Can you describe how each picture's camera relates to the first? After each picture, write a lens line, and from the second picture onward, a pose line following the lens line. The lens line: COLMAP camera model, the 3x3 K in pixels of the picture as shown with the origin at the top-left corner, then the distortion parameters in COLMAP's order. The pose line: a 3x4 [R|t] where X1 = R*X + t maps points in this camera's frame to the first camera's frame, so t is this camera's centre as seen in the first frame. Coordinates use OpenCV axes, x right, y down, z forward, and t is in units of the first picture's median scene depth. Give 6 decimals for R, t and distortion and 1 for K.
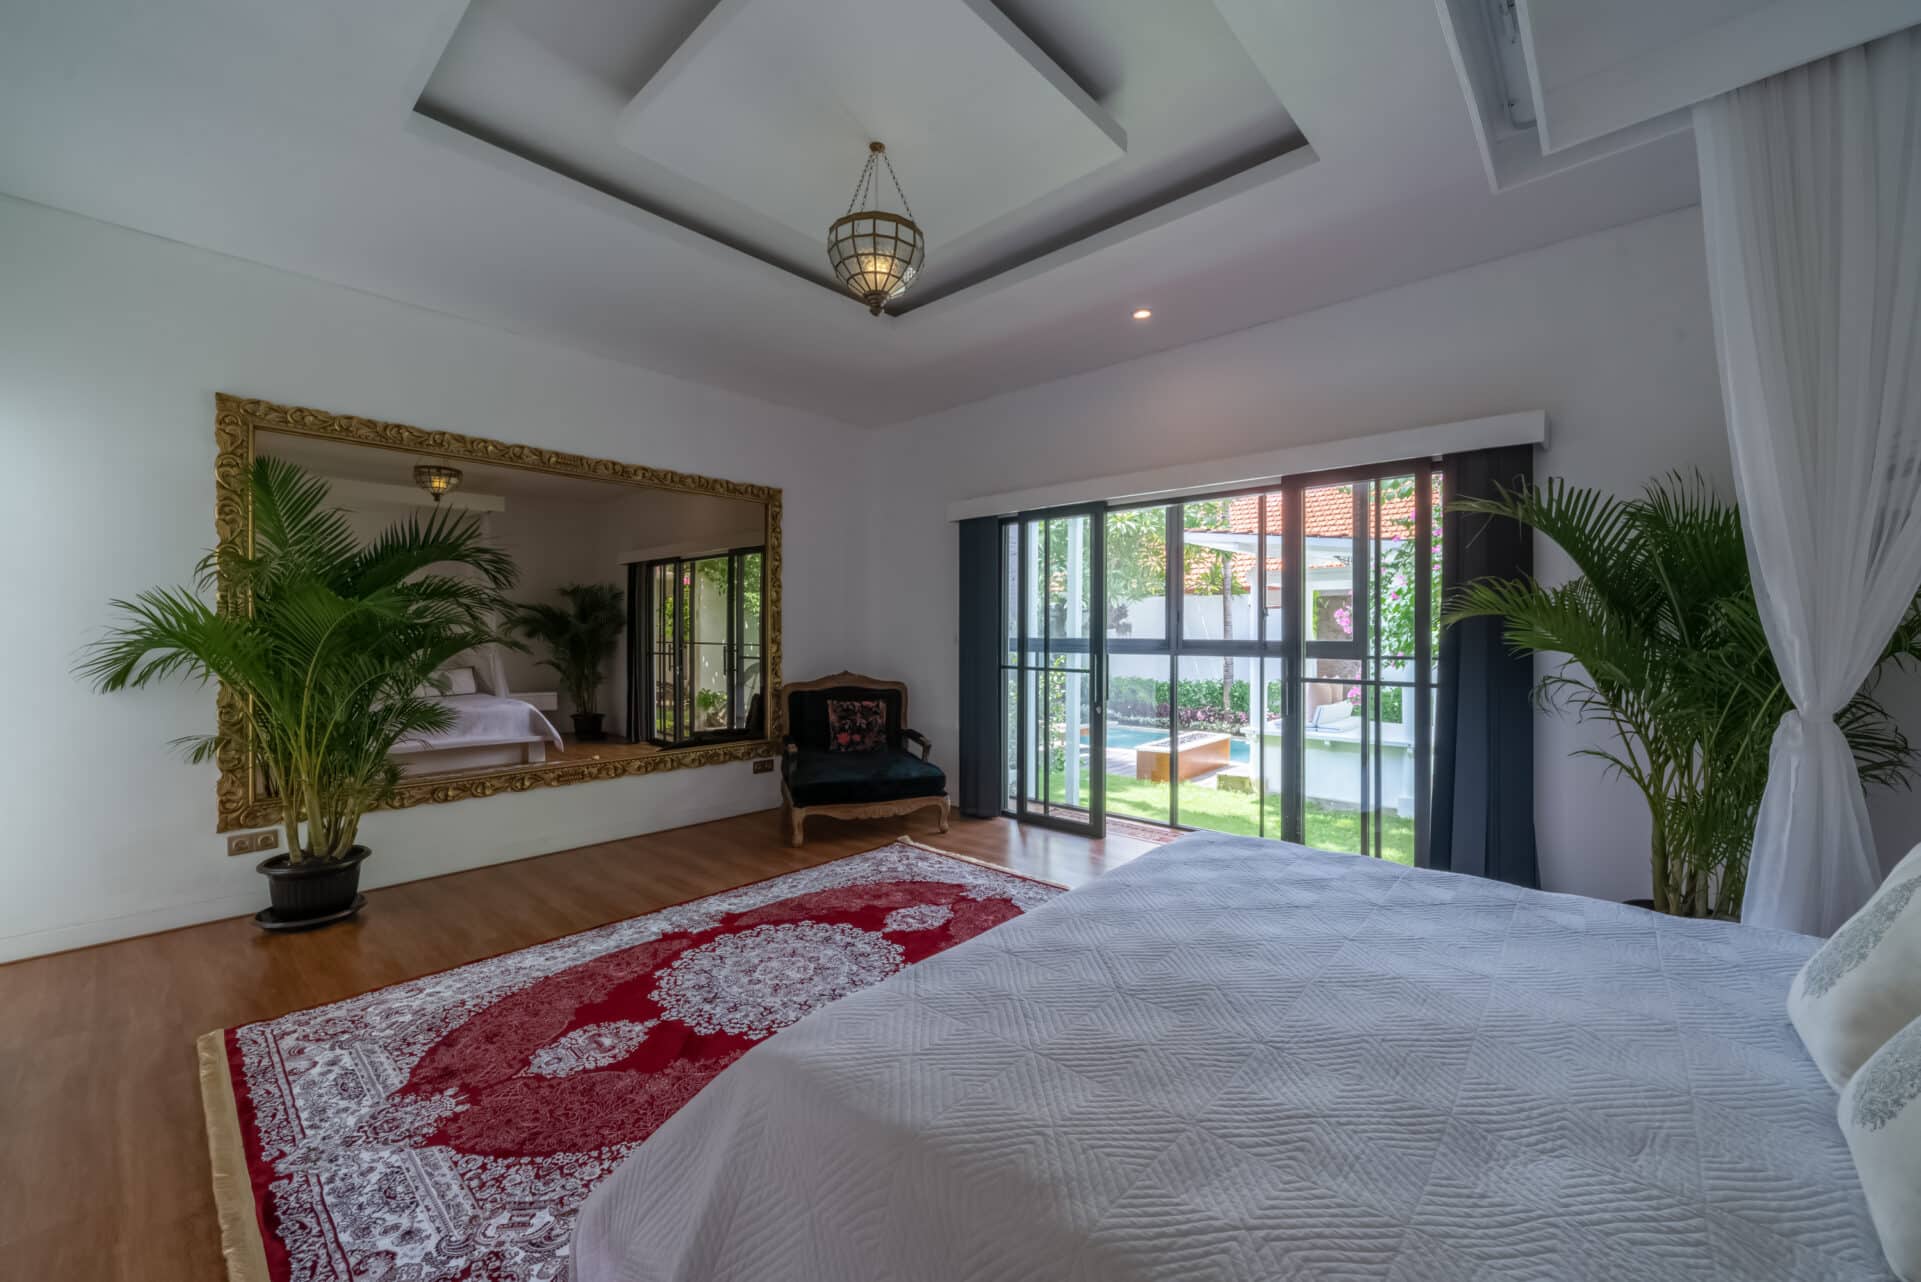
lens RADIAL K [[754.4, 0, 959.2], [0, 754.4, 639.7], [0, 0, 1]] dist [0.010820, -0.000030]
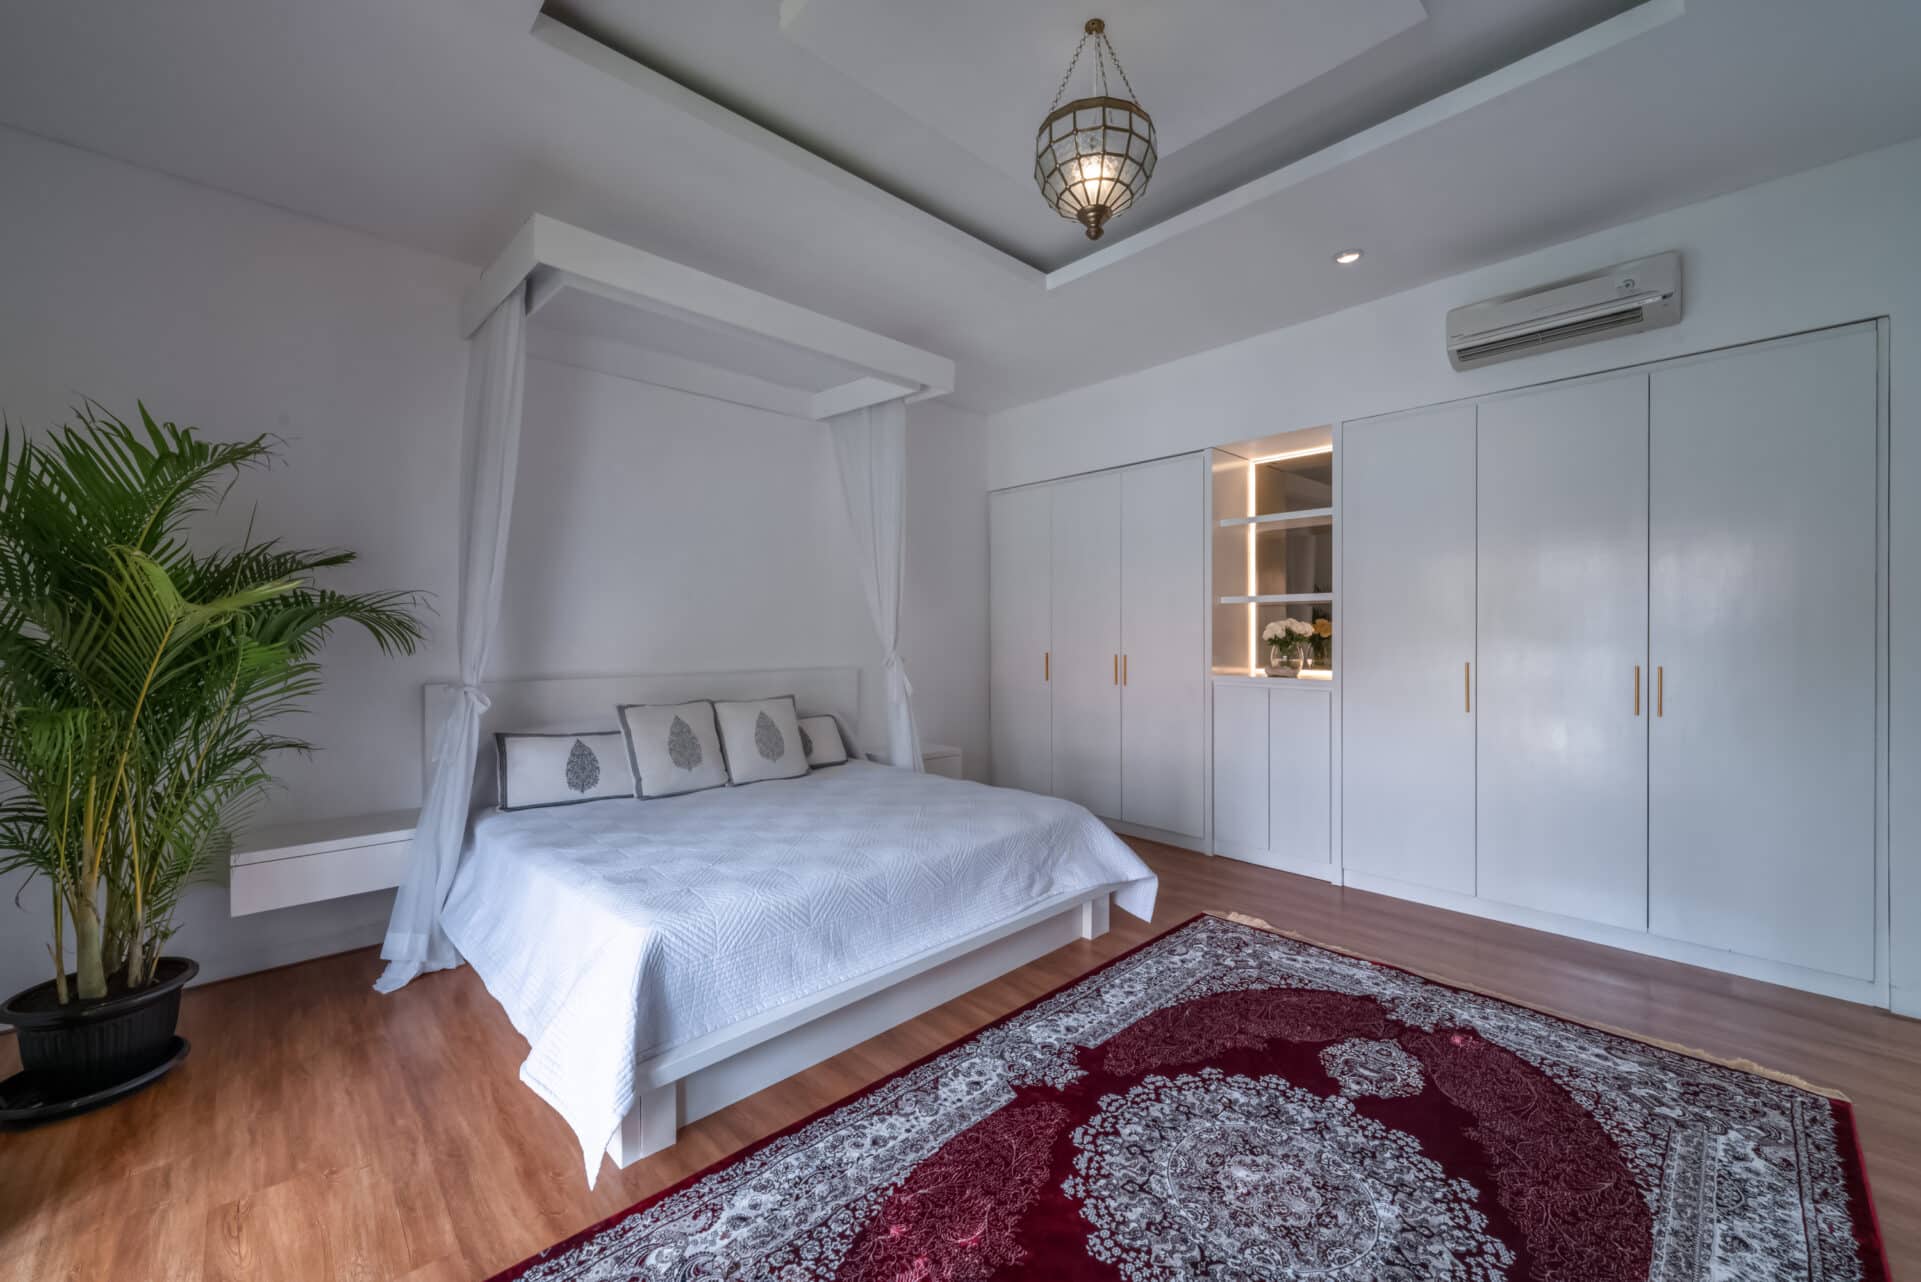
lens RADIAL K [[754.4, 0, 961.9], [0, 754.4, 637.4], [0, 0, 1]] dist [0.010820, -0.000030]
pose [[-0.997307, -0.002990, 0.073273, -0.013308], [-0.002310, 0.999954, 0.009362, -0.008365], [-0.073298, 0.009168, -0.997268, 0.854822]]
